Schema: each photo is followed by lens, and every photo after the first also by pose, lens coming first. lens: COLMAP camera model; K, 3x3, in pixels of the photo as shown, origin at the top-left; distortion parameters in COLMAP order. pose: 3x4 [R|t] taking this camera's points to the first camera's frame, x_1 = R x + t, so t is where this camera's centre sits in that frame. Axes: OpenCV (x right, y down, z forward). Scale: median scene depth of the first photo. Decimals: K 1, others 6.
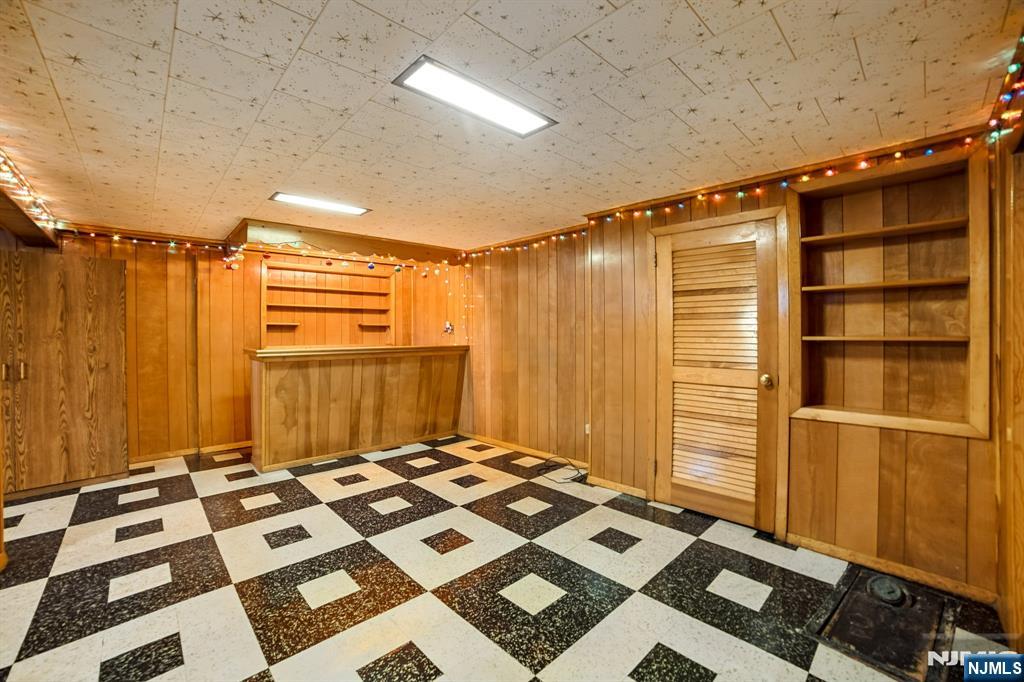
lens RADIAL K [[418.0, 0, 510.5], [0, 418.0, 327.1], [0, 0, 1]] dist [-0.055976, 0.000170]
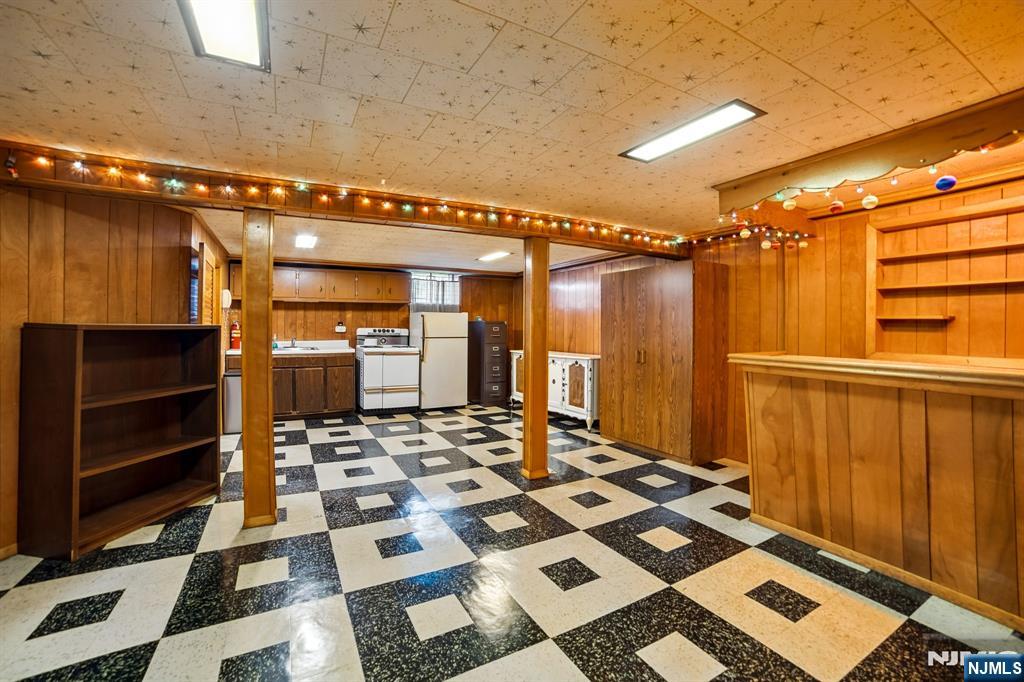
lens RADIAL K [[418.0, 0, 510.5], [0, 418.0, 327.1], [0, 0, 1]] dist [-0.055976, 0.000170]
pose [[-0.243417, 0.004264, -0.969912, 0.203744], [0.002163, 0.999990, 0.003853, 0.003391], [0.969919, -0.001160, -0.243424, 0.742324]]
